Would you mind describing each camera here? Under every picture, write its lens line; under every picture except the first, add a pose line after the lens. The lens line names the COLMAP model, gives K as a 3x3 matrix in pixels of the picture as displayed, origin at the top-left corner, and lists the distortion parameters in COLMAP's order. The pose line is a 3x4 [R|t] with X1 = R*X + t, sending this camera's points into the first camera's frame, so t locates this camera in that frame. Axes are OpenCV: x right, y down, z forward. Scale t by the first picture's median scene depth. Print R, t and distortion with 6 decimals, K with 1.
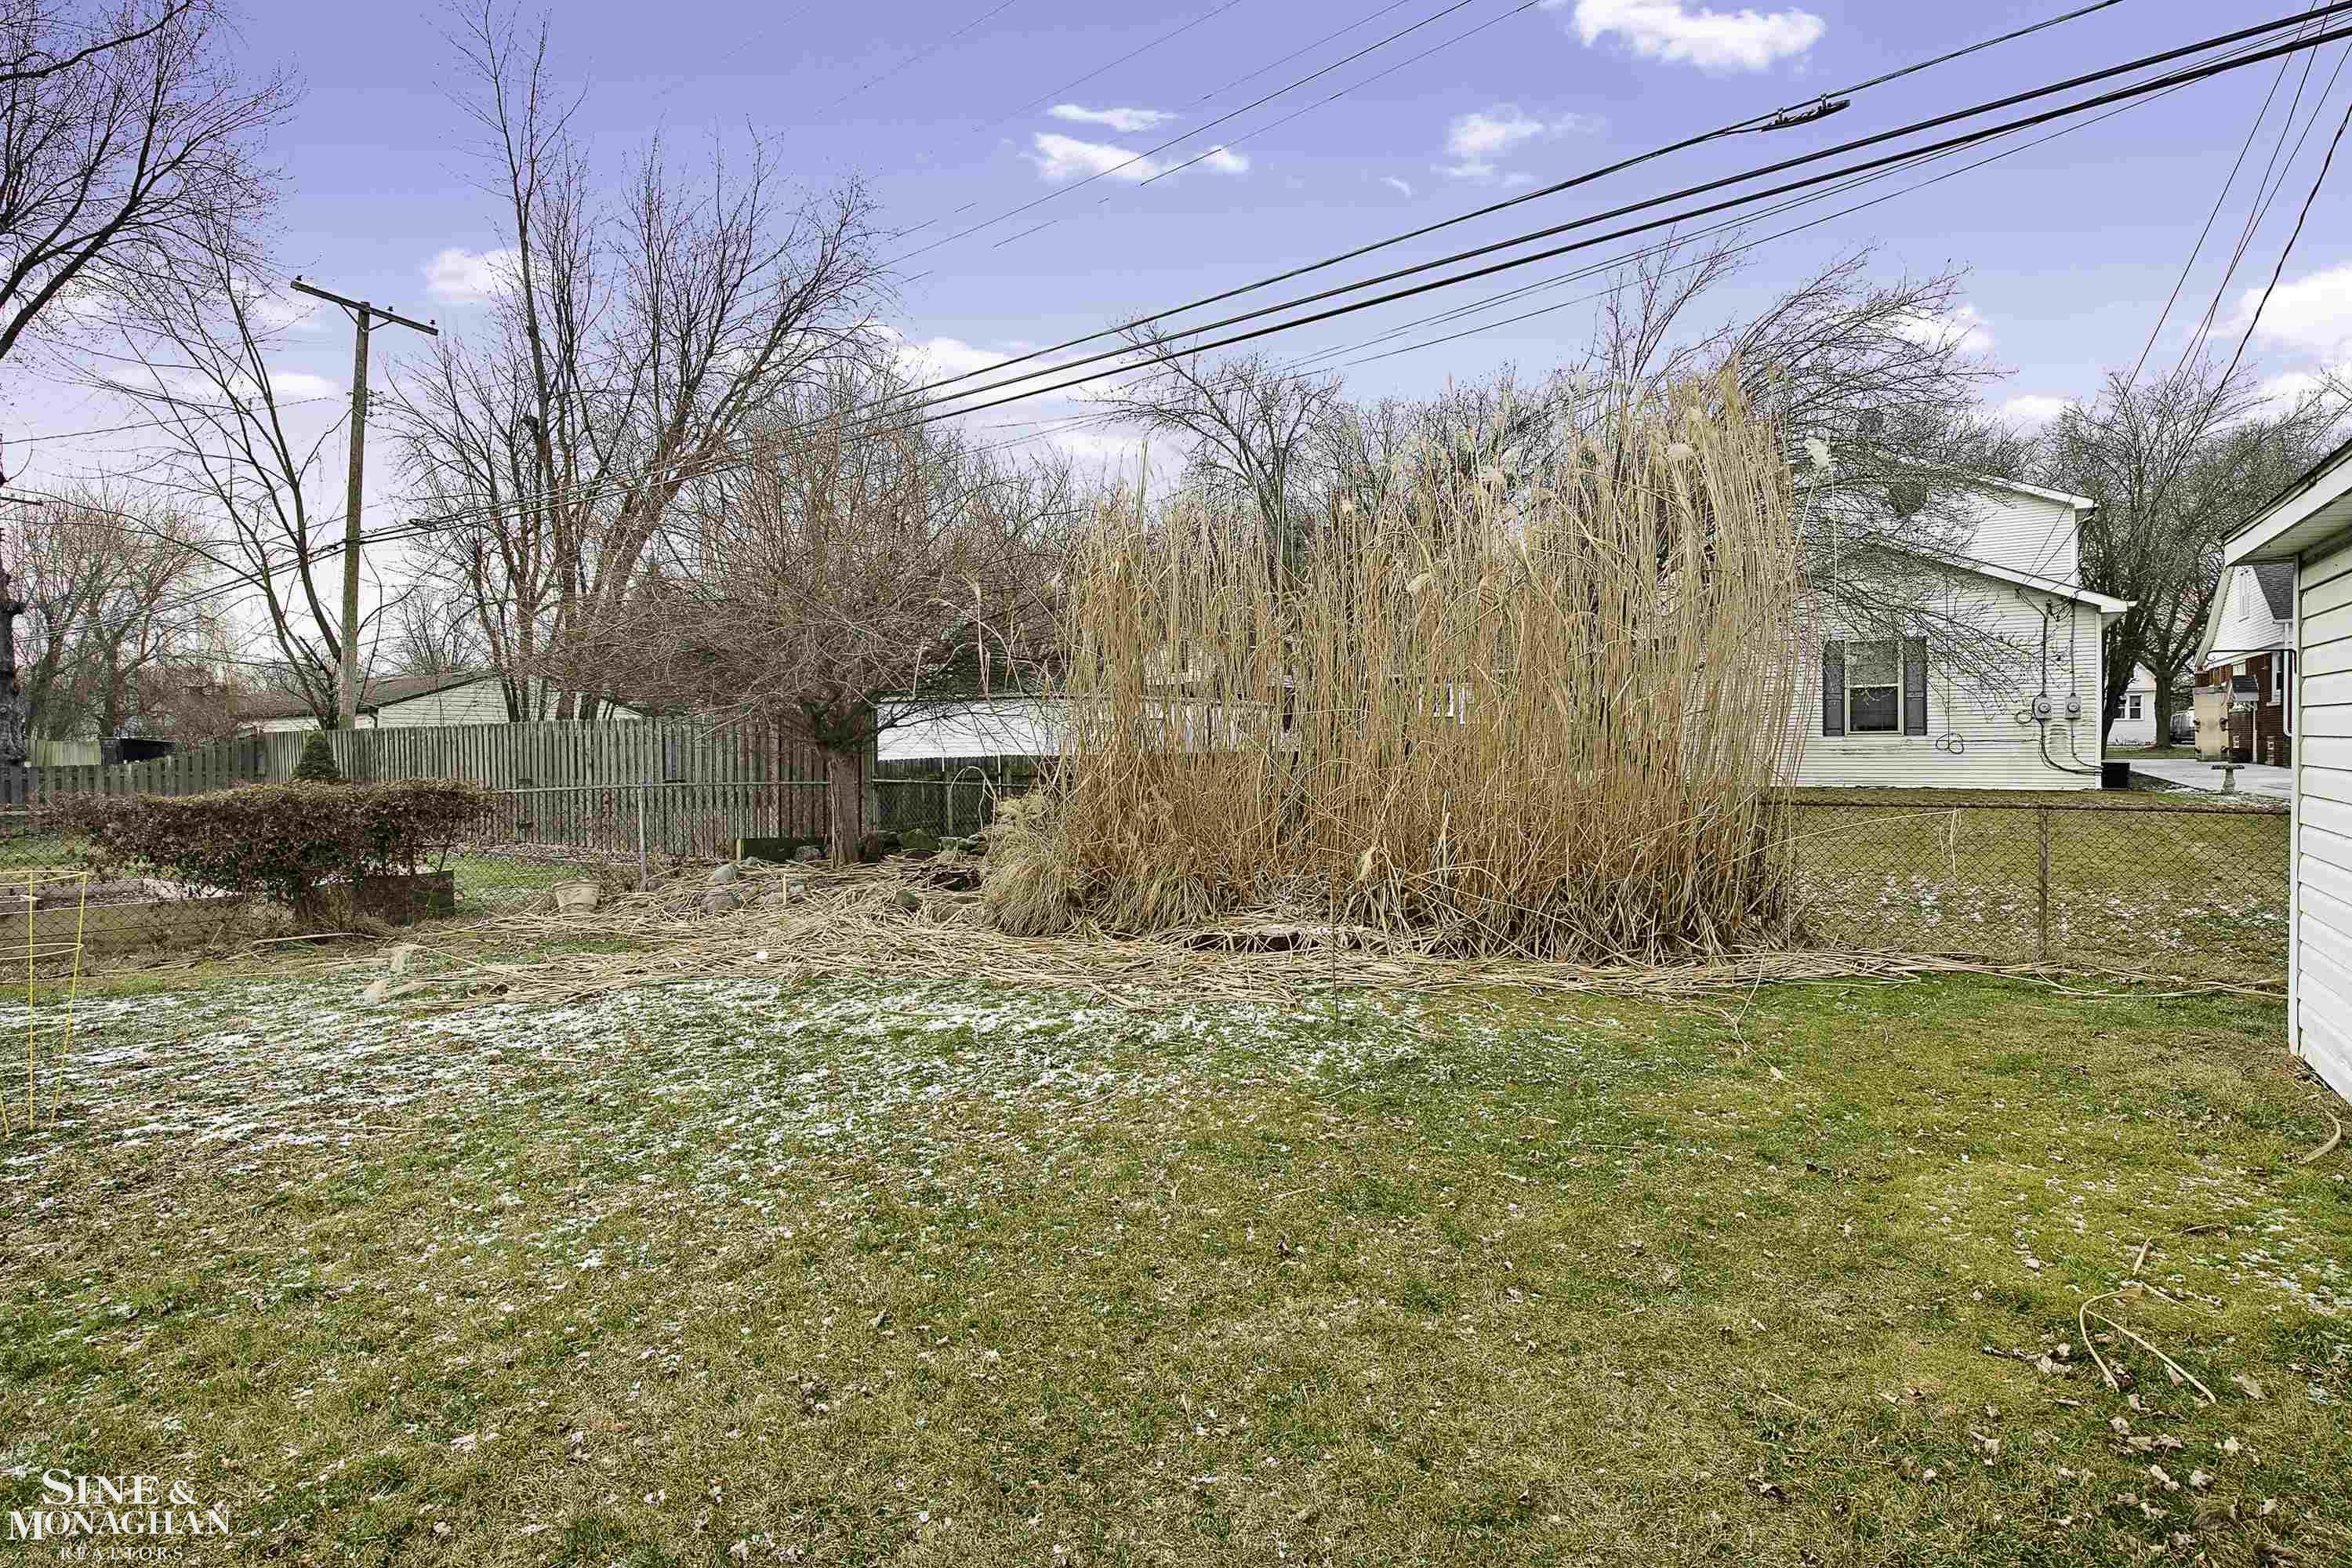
lens RADIAL K [[1217.8, 0, 1176.0], [0, 1217.8, 784.0], [0, 0, 1]] dist [-0.035032, 0.000109]
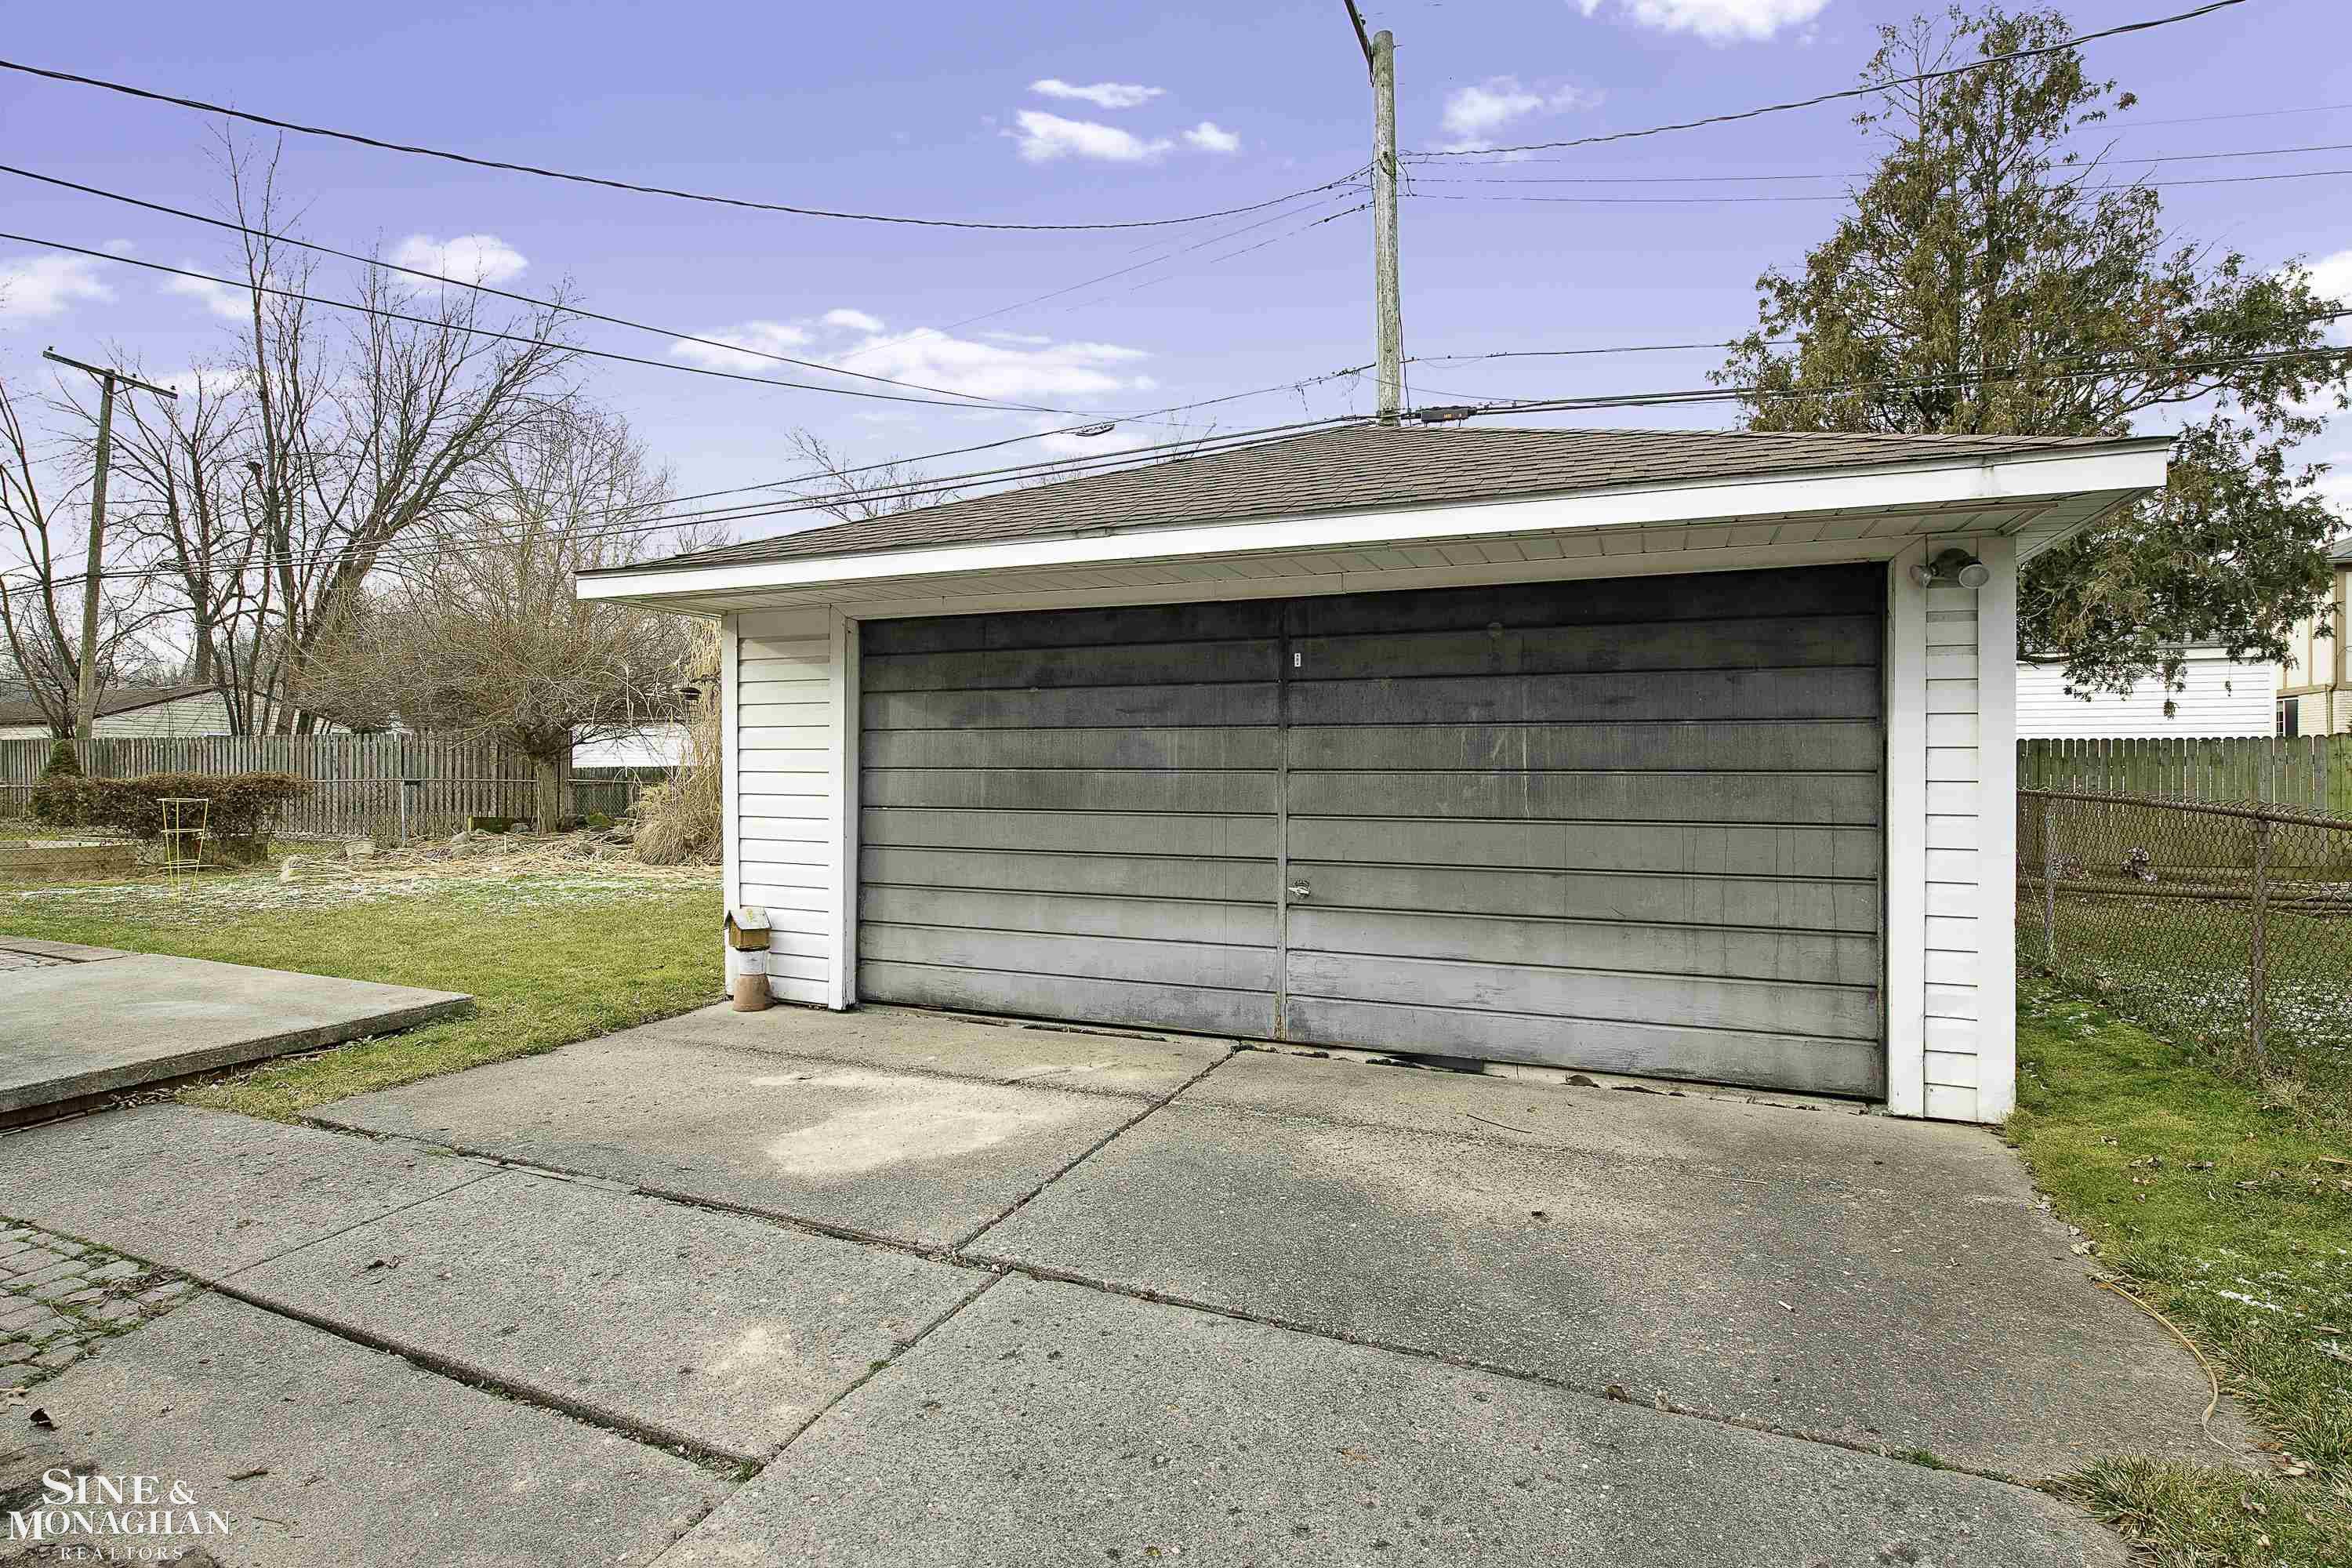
lens RADIAL K [[1217.8, 0, 1176.0], [0, 1217.8, 784.0], [0, 0, 1]] dist [-0.035032, 0.000109]
pose [[0.977453, 0.006880, 0.211040, 0.095015], [-0.003037, 0.999824, -0.018526, 0.015959], [-0.211130, 0.017468, 0.977302, -0.341999]]
